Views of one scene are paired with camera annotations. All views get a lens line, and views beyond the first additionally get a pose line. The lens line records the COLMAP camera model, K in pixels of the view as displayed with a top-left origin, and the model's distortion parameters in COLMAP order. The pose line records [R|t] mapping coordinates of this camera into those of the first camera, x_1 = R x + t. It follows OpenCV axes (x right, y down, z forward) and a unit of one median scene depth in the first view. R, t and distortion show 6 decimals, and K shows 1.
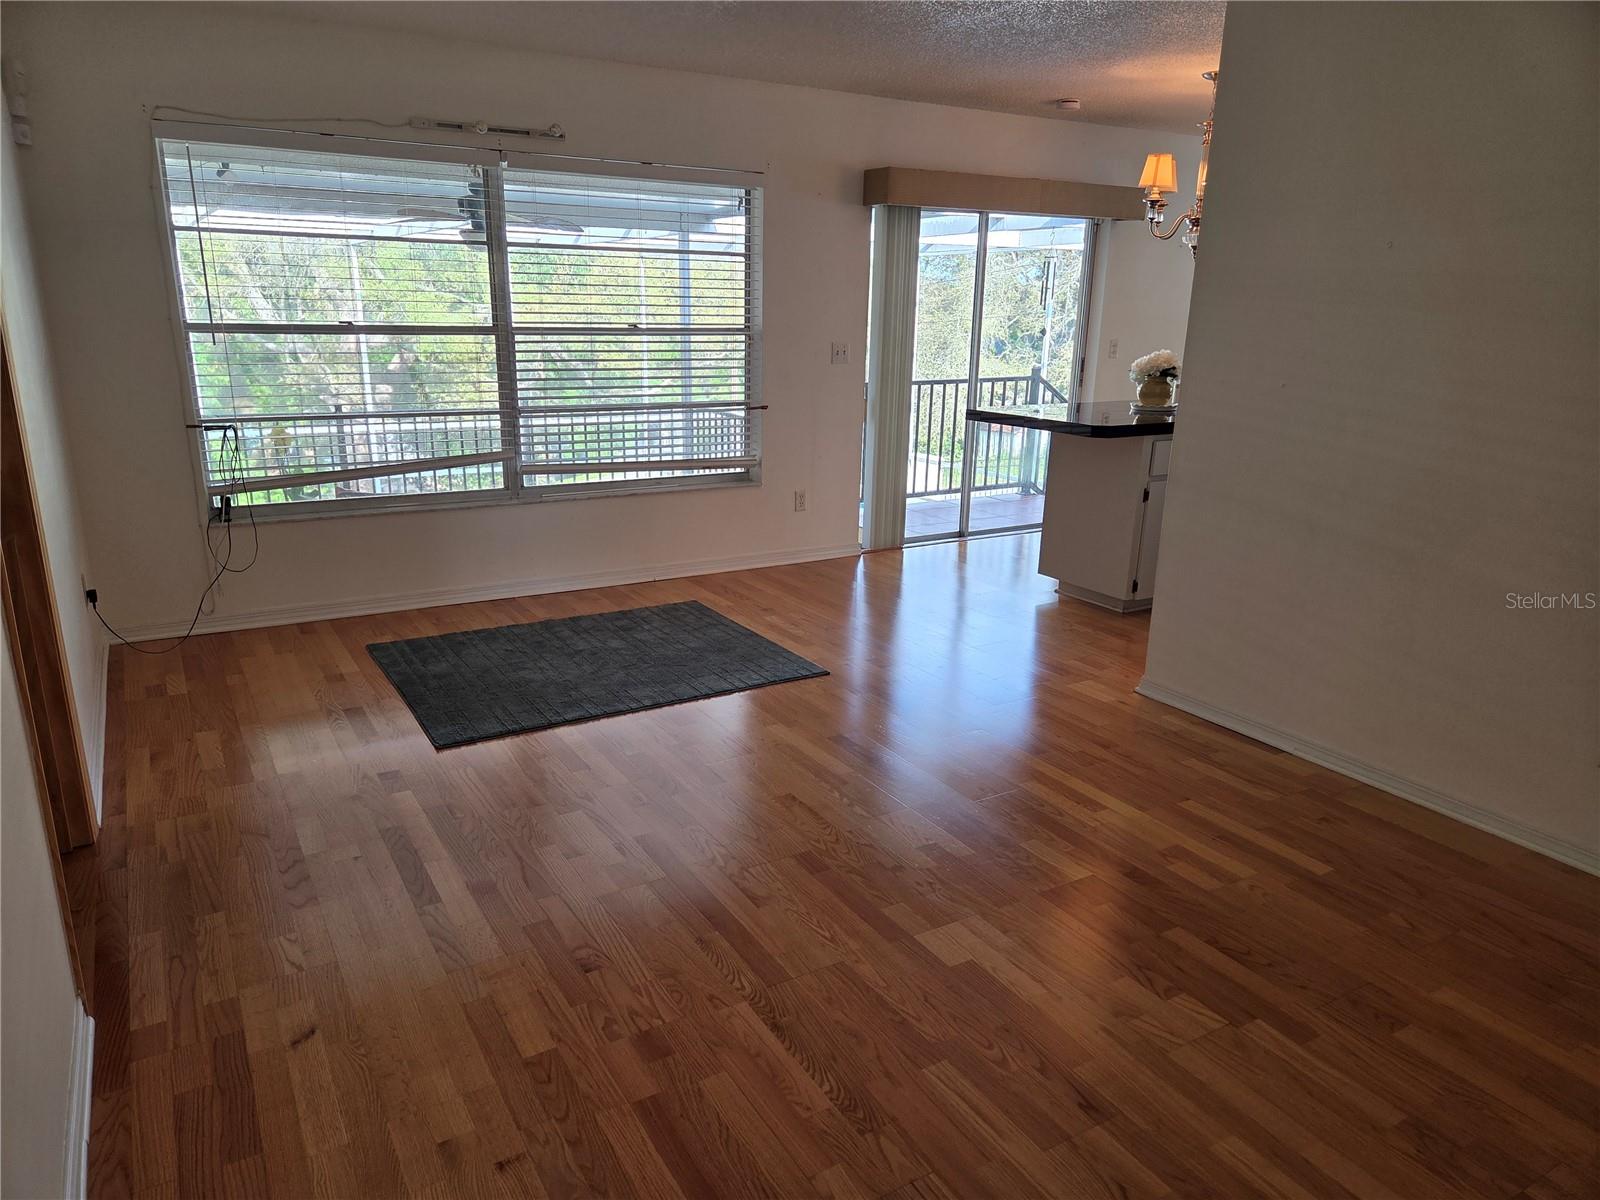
lens RADIAL K [[1040.3, 0, 800.0], [0, 1040.3, 600.0], [0, 0, 1]] dist [0.005334, 0.000281]
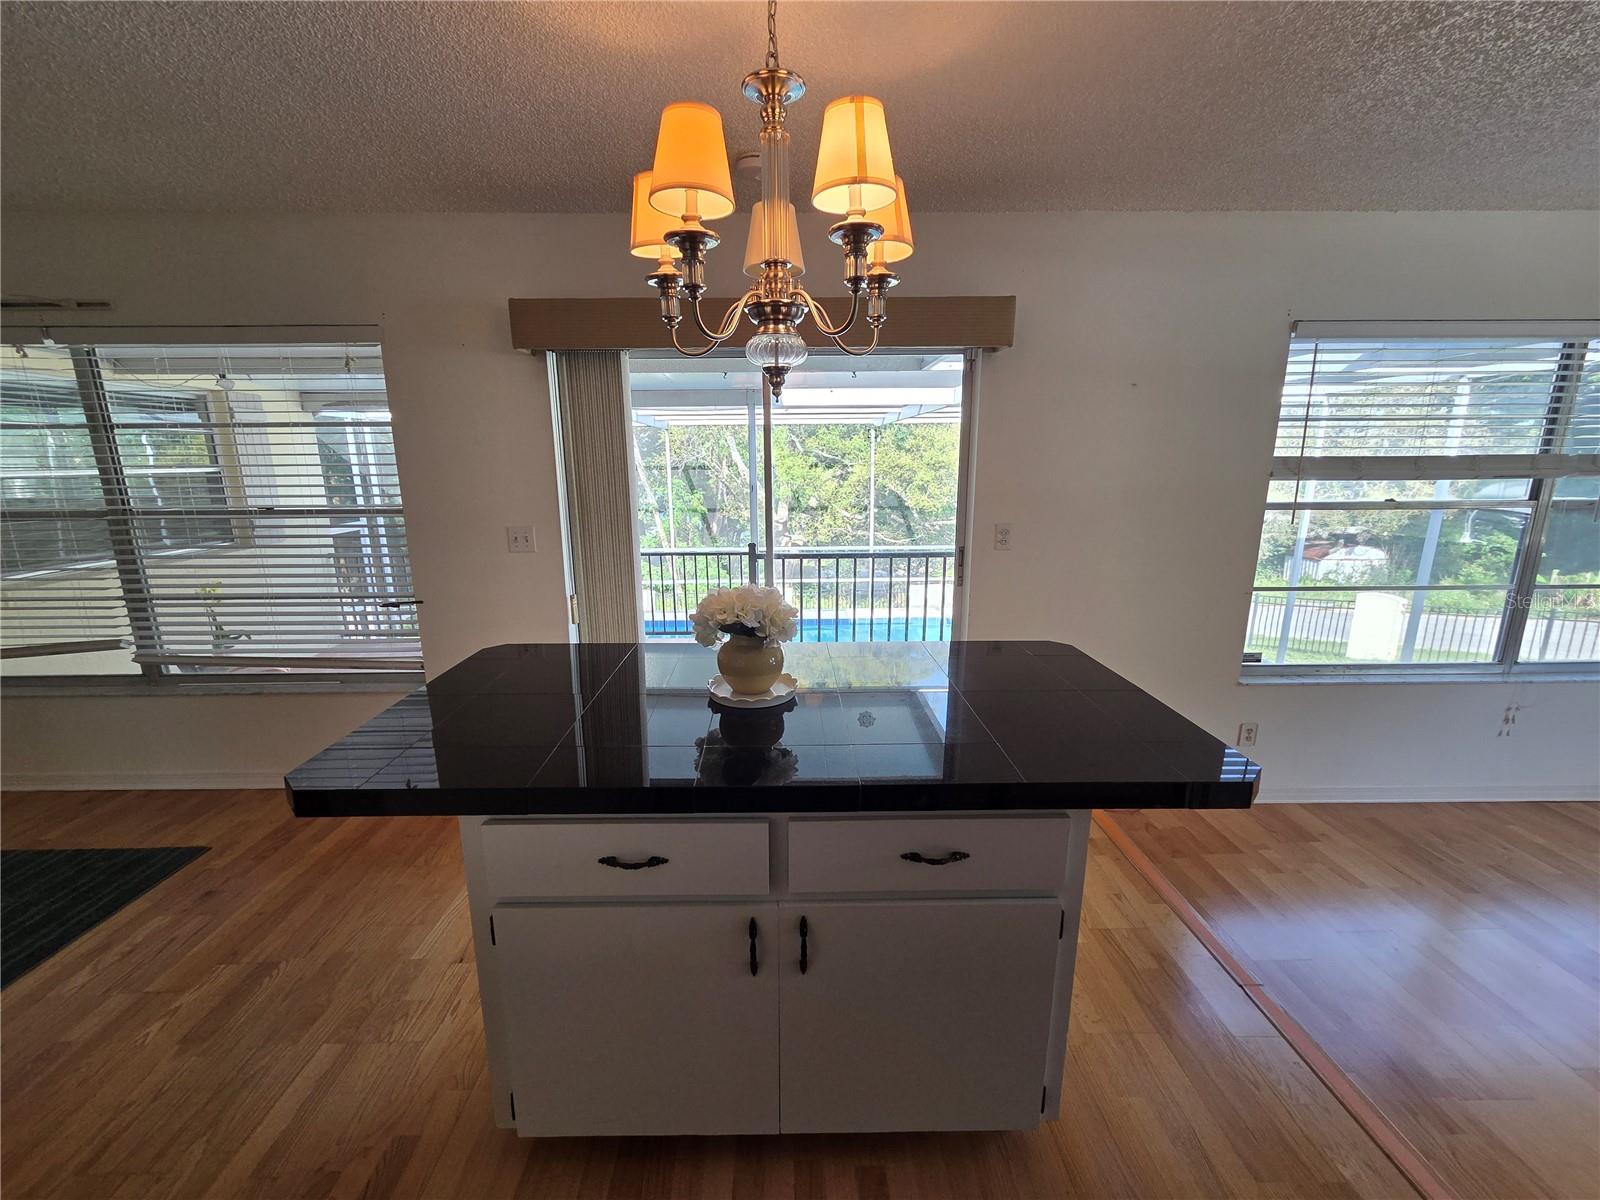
lens RADIAL K [[642.2, 0, 800.0], [0, 642.2, 600.0], [0, 0, 1]] dist [-0.002445, -0.000373]
pose [[0.857435, 0.091413, -0.506407, 0.527848], [-0.122863, 0.992001, -0.028958, -0.231189], [0.499709, 0.087048, 0.861808, 0.778717]]
